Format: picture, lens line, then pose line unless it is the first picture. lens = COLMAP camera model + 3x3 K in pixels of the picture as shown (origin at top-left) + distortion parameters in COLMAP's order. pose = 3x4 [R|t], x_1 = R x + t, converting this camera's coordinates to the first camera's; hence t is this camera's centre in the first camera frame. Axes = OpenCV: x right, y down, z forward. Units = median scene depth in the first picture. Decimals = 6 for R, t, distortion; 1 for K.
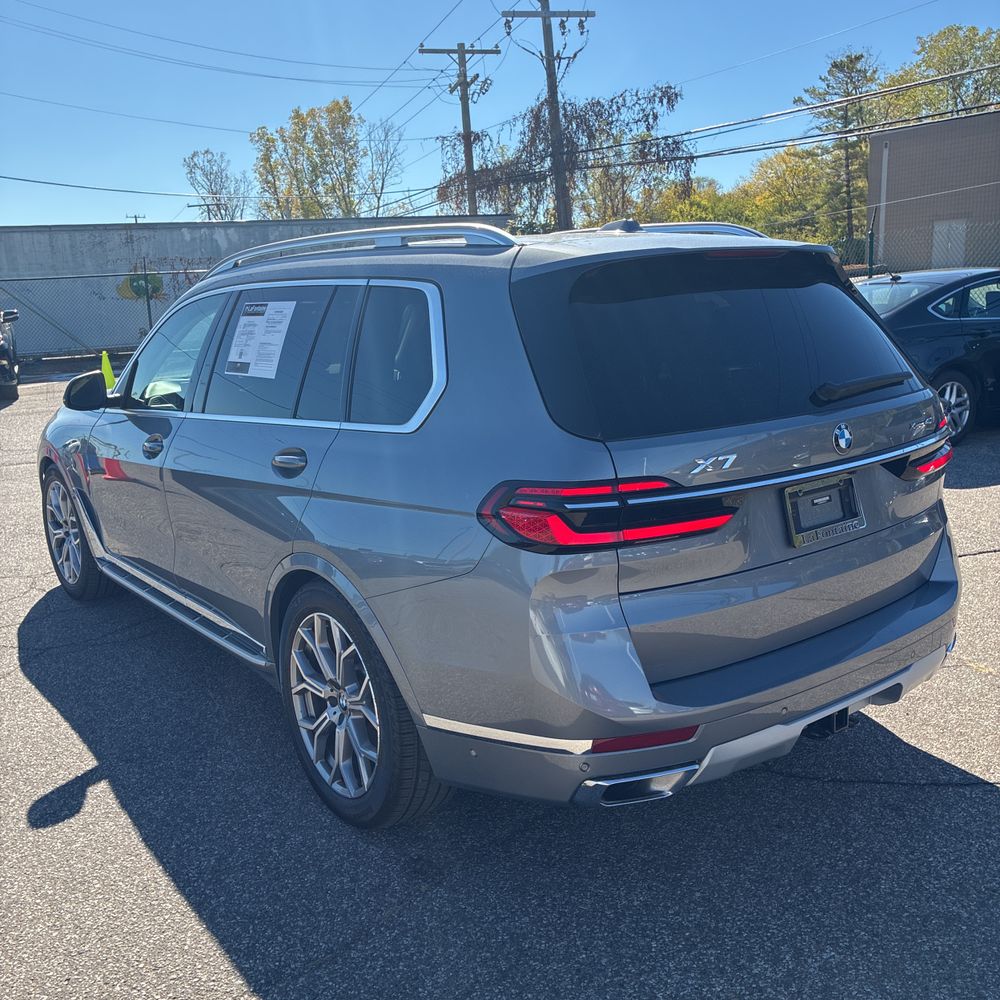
lens RADIAL K [[1012.0, 0, 500.0], [0, 1012.0, 500.0], [0, 0, 1]] dist [0.017821, 0.001715]
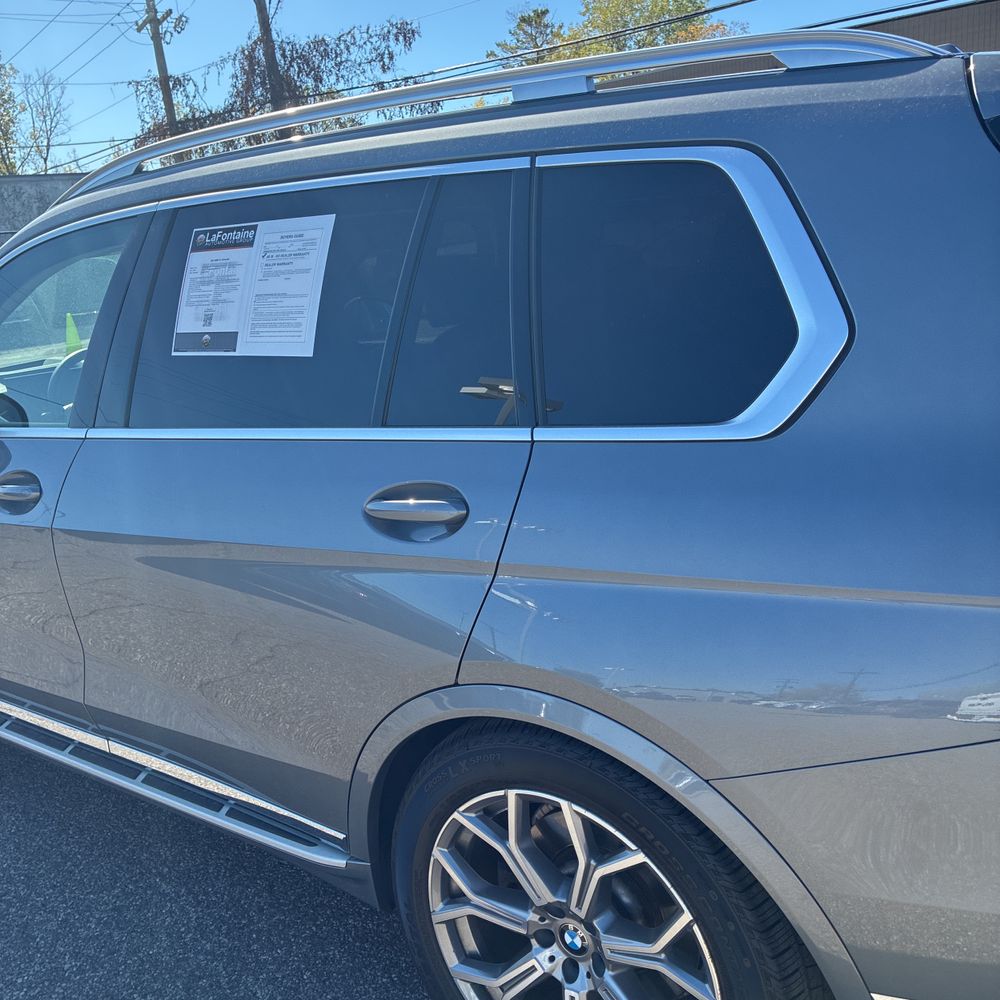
lens RADIAL K [[1012.0, 0, 500.0], [0, 1012.0, 500.0], [0, 0, 1]] dist [0.017821, 0.001715]
pose [[0.956033, -0.106648, 0.273178, -0.050663], [0.097199, 0.994110, 0.047932, -0.010470], [-0.276681, -0.019272, 0.960768, 0.078667]]
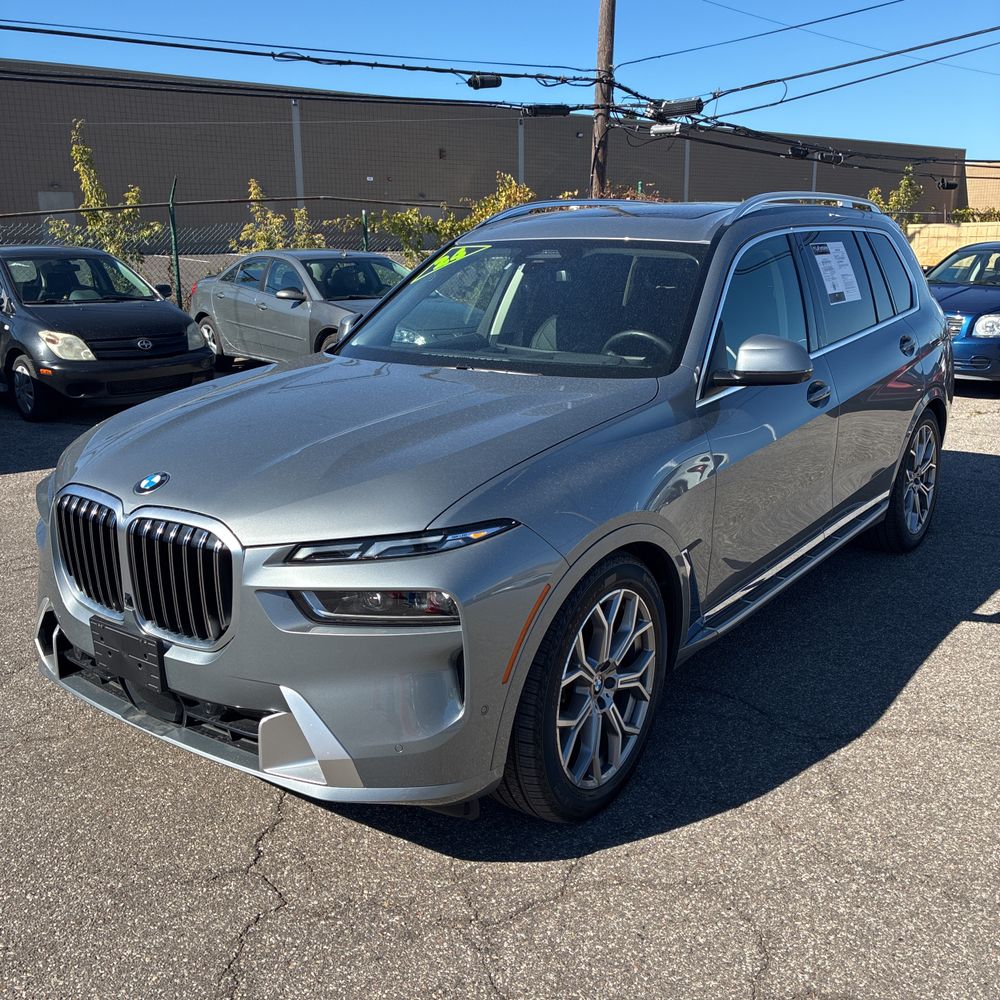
lens RADIAL K [[1013.0, 0, 500.1], [0, 1013.0, 497.9], [0, 0, 1]] dist [0.019653, 0.020006]
pose [[-0.273966, -0.198497, 0.941032, -0.251124], [0.223985, 0.938394, 0.263150, -0.059474], [-0.935293, 0.282872, -0.212628, 0.322099]]
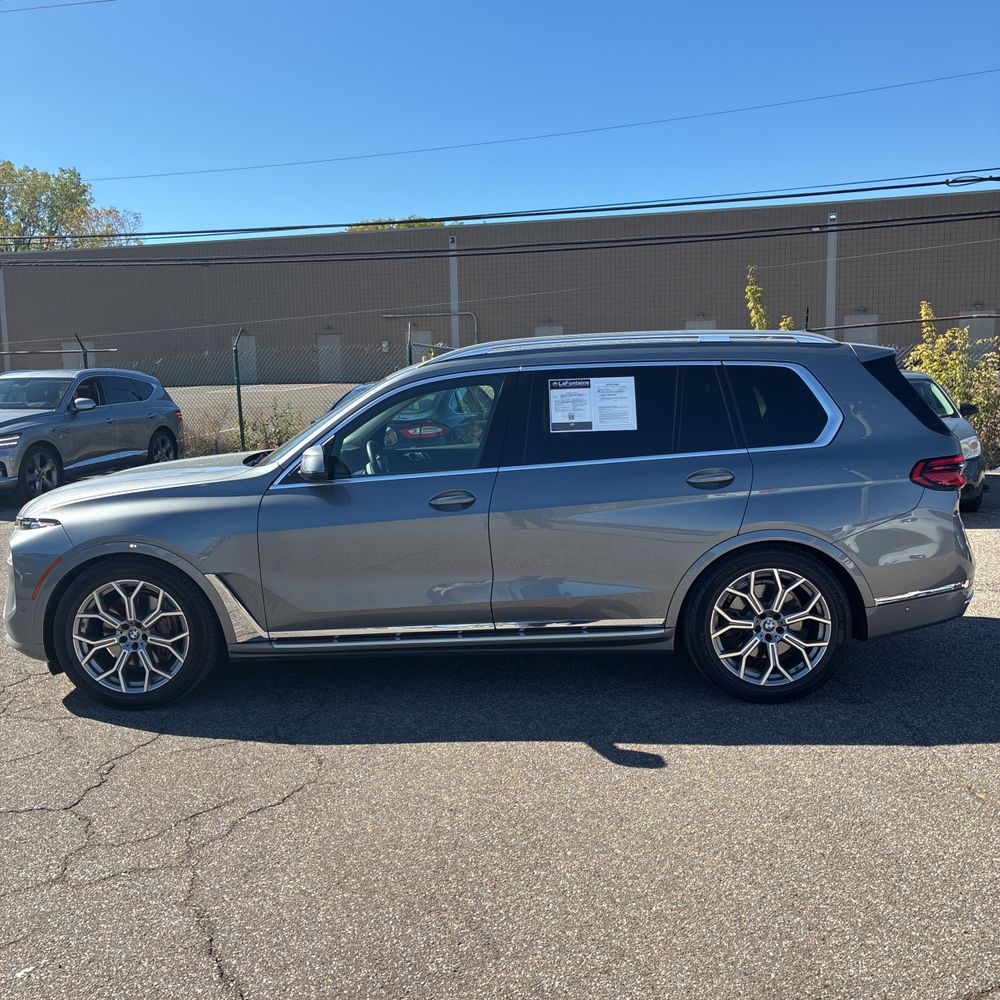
lens RADIAL K [[1021.8, 0, 497.9], [0, 1021.8, 489.1], [0, 0, 1]] dist [0.074965, -0.129980]
pose [[0.635386, -0.066650, 0.769313, -0.260037], [0.163611, 0.985269, -0.049770, 0.000335], [-0.754663, 0.157491, 0.636930, 0.043778]]
